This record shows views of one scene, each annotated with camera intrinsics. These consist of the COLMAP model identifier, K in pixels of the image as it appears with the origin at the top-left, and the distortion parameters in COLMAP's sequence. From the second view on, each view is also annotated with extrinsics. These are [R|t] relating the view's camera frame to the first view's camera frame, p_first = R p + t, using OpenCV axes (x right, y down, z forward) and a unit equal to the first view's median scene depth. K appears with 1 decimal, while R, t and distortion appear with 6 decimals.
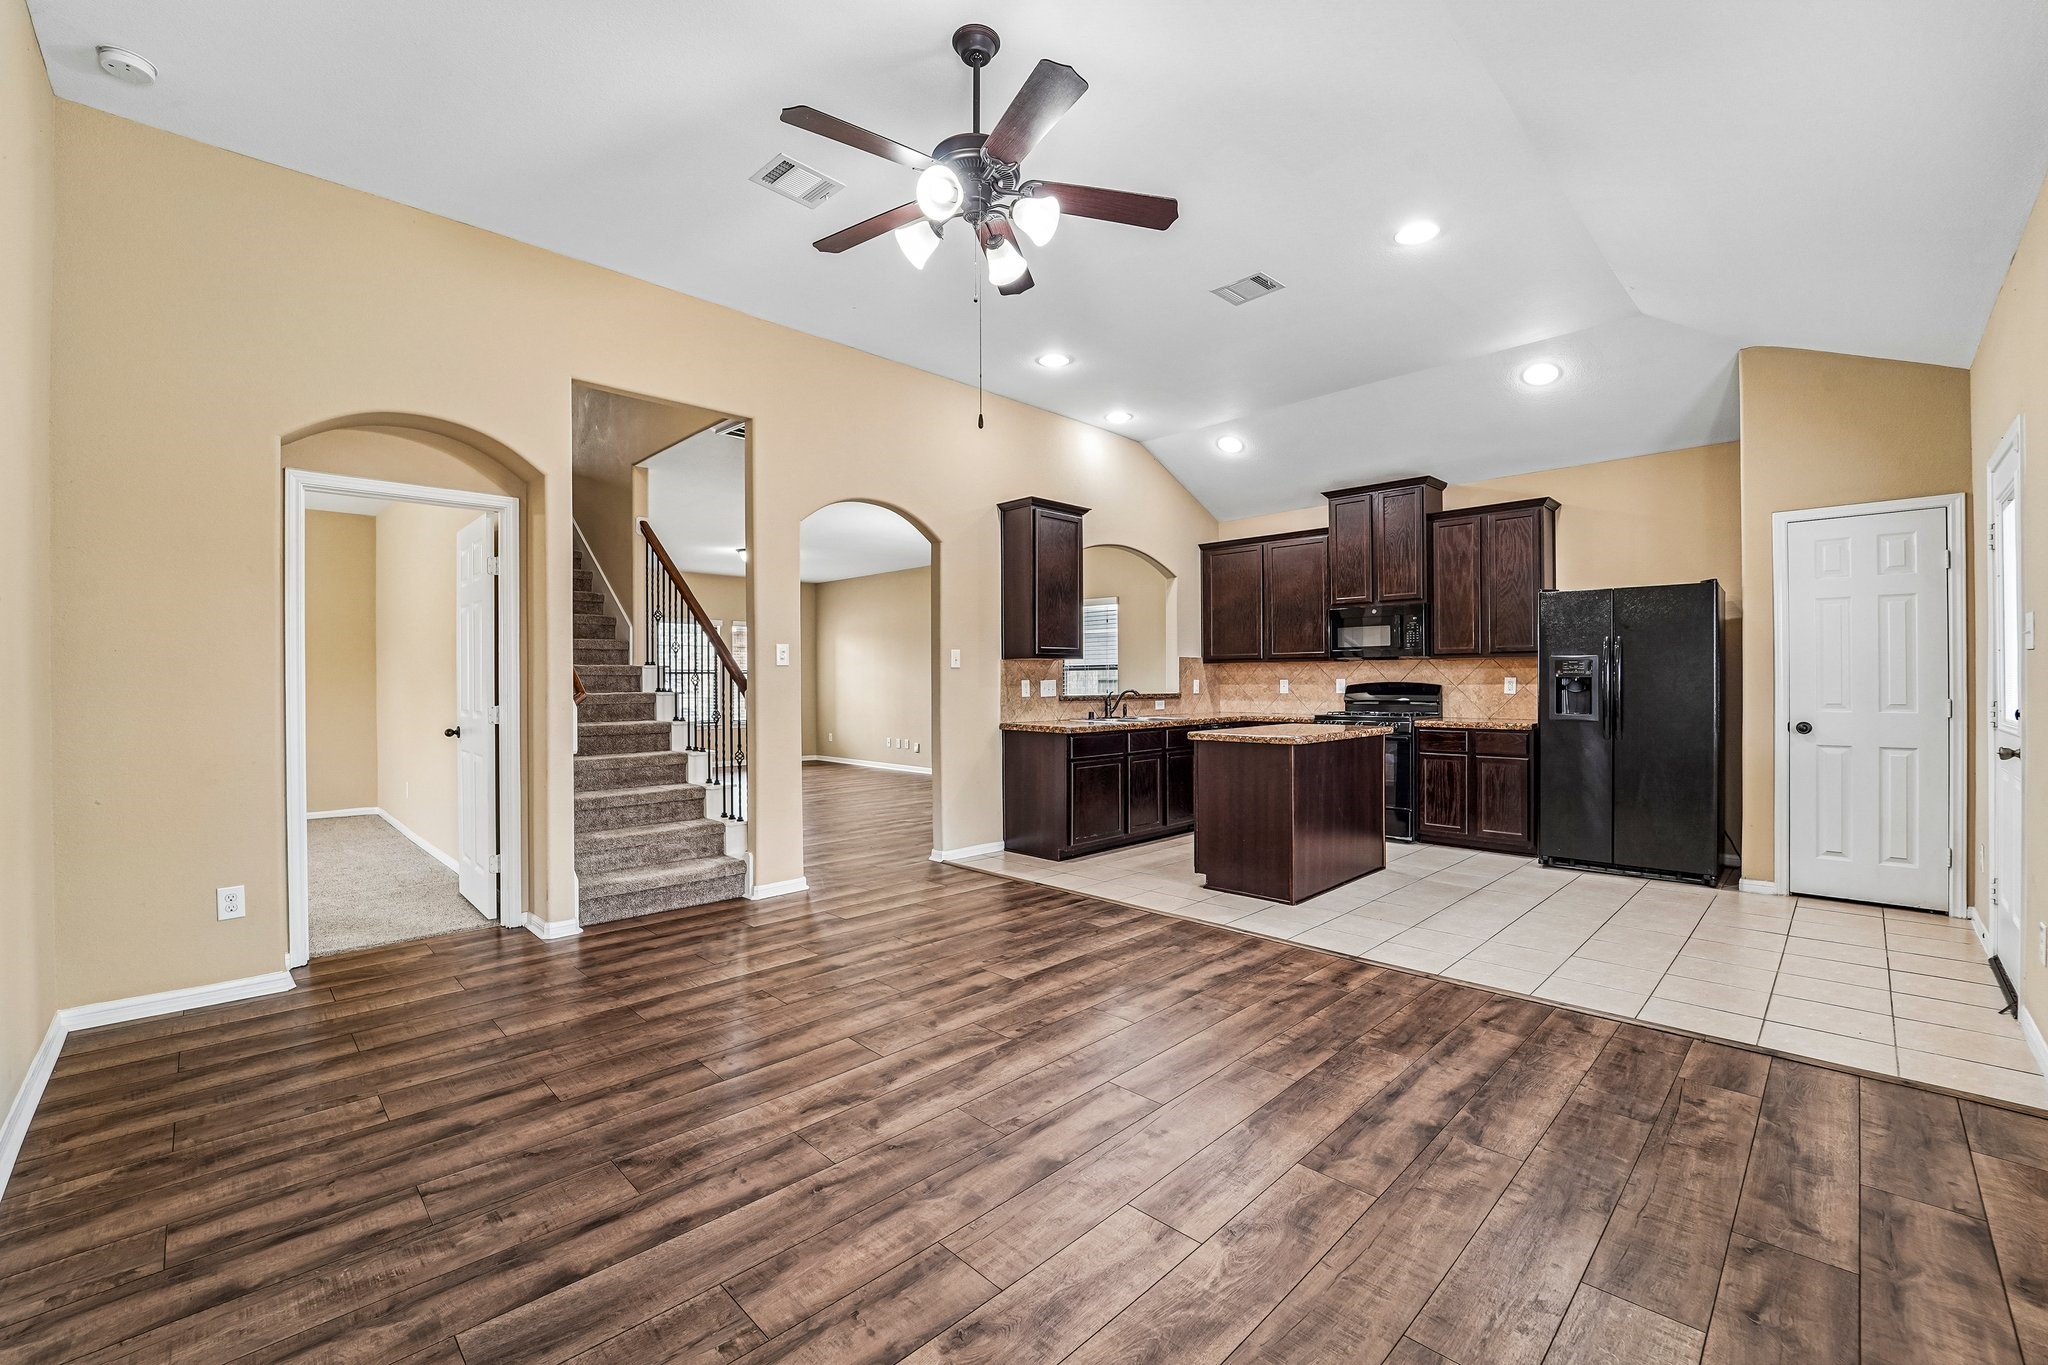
lens RADIAL K [[845.1, 0, 1030.7], [0, 845.1, 691.2], [0, 0, 1]] dist [-0.018522, 0.000560]
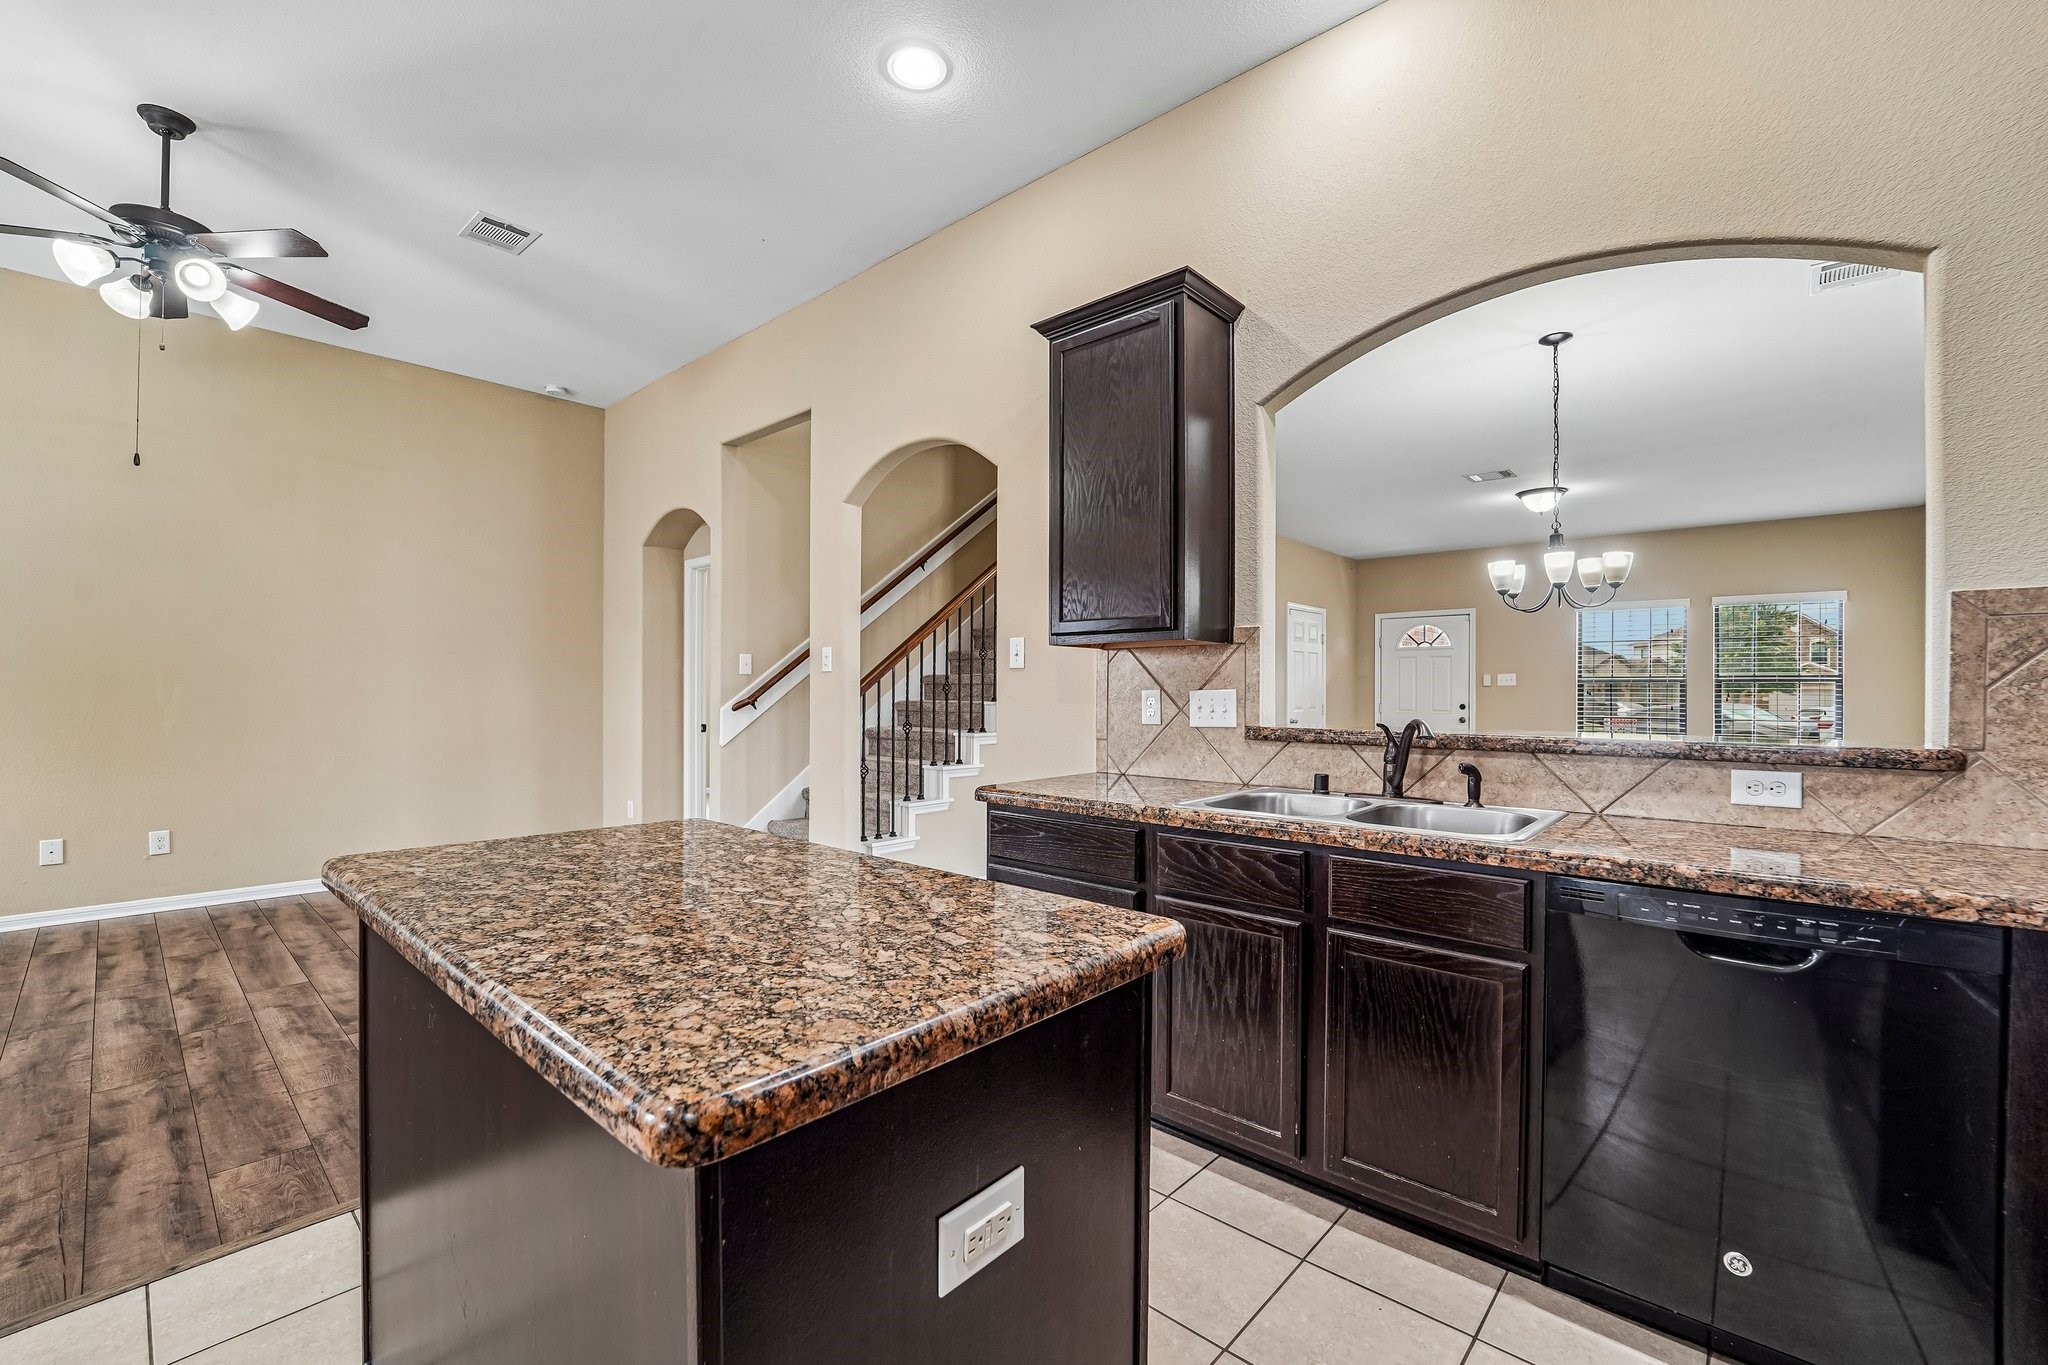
lens RADIAL K [[845.1, 0, 1020.3], [0, 845.1, 692.8], [0, 0, 1]] dist [-0.018522, 0.000560]
pose [[0.041813, 0.003635, -0.999119, 0.630525], [-0.017273, 0.999847, 0.002915, -0.015287], [0.998976, 0.017136, 0.041870, 1.212318]]
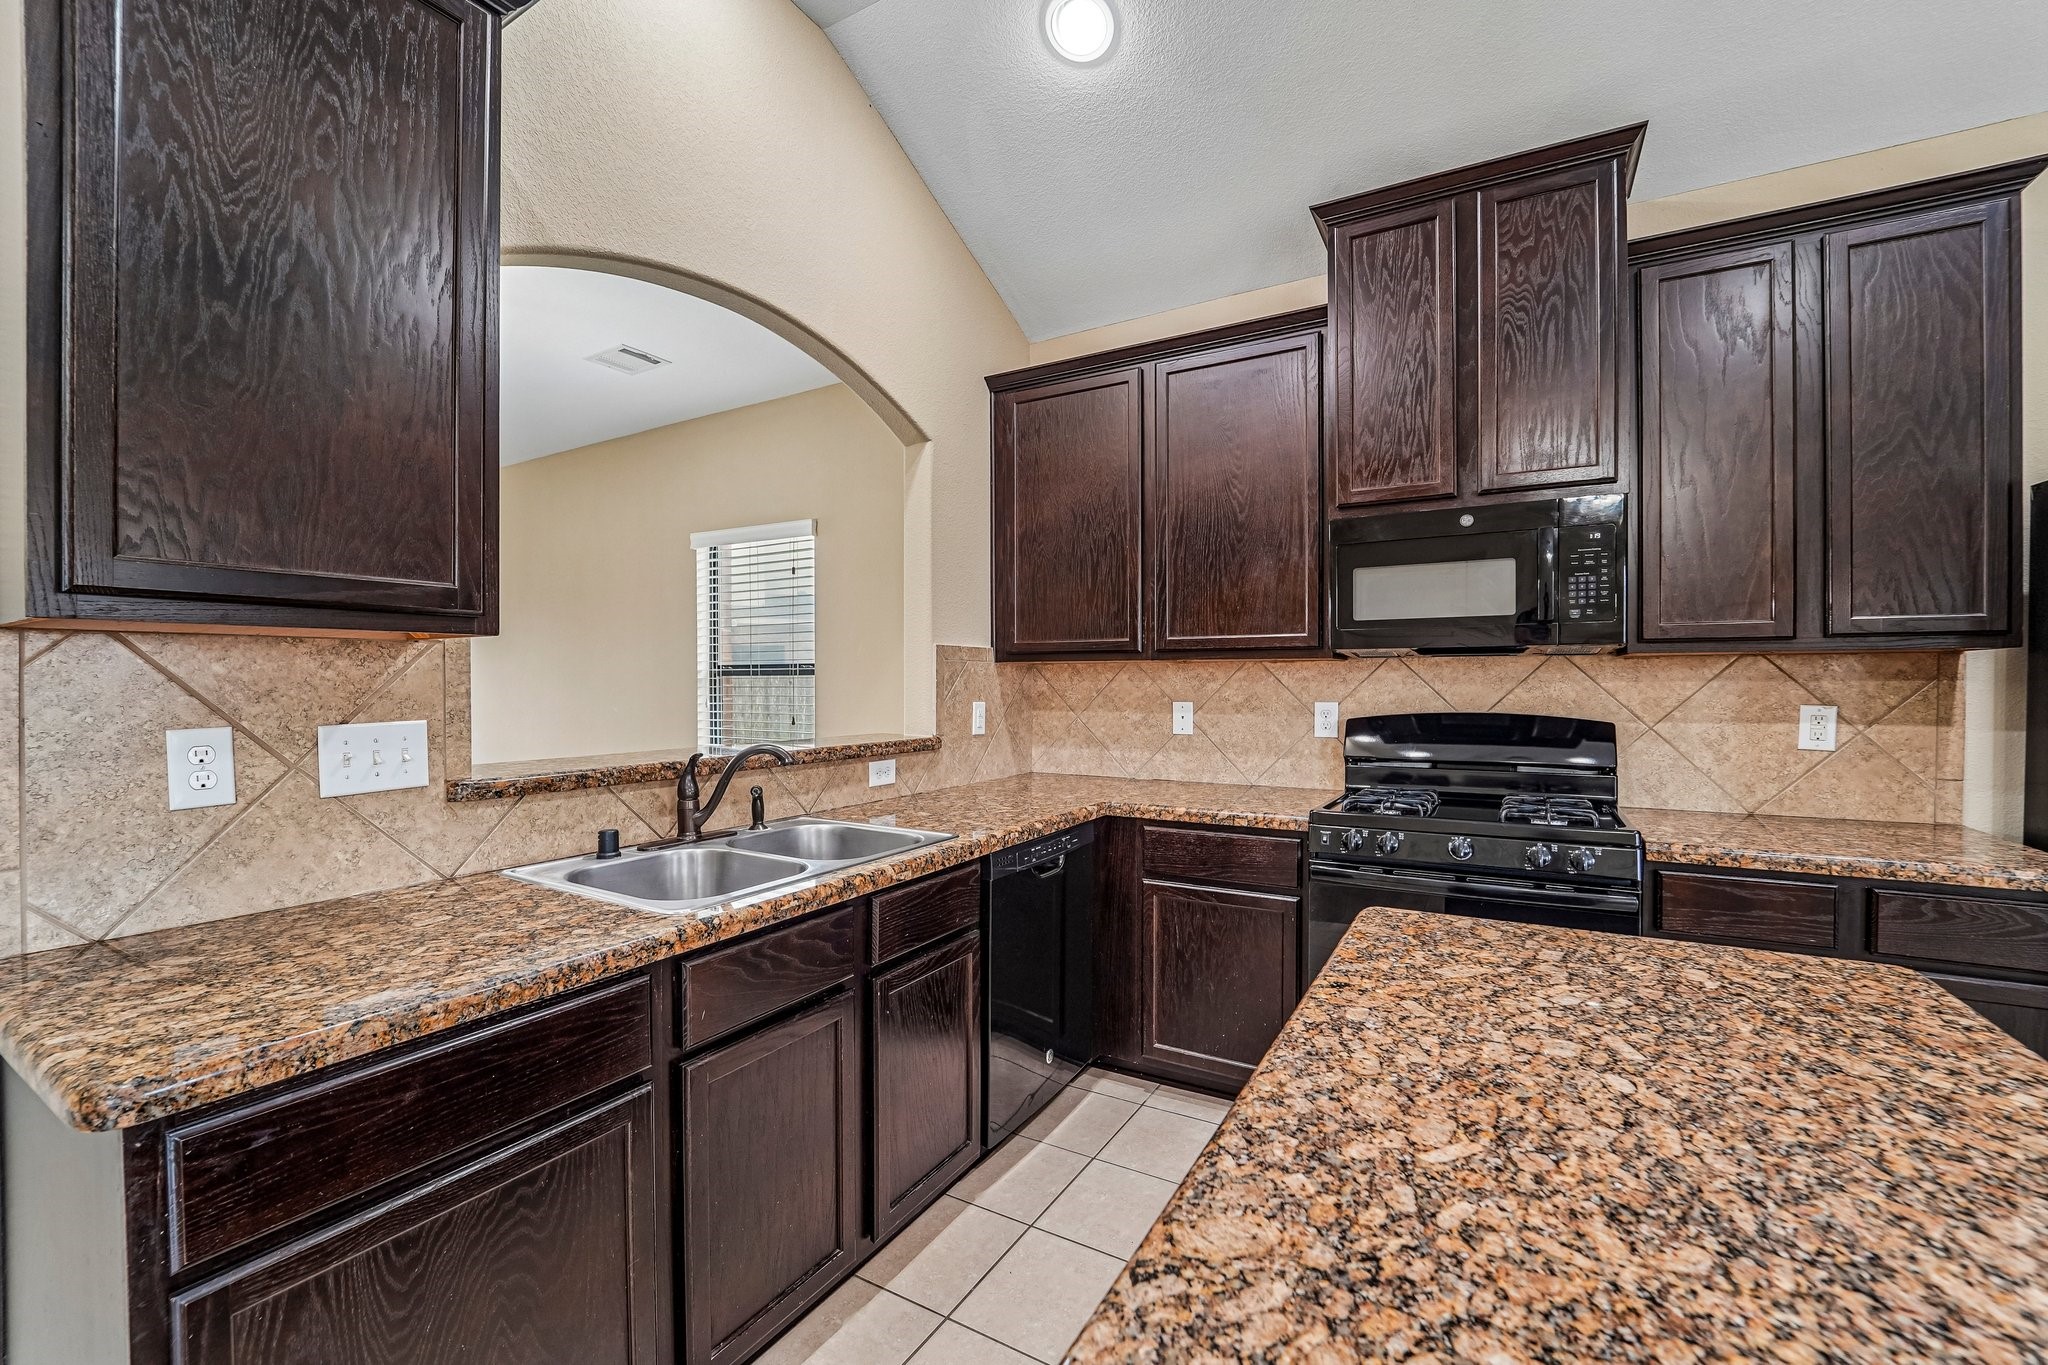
lens RADIAL K [[845.1, 0, 1022.1], [0, 845.1, 684.4], [0, 0, 1]] dist [-0.018522, 0.000560]
pose [[0.969359, 0.002540, 0.245635, 0.193022], [-0.000293, 0.999958, -0.009183, -0.030150], [-0.245648, 0.008829, 0.969319, 0.997621]]
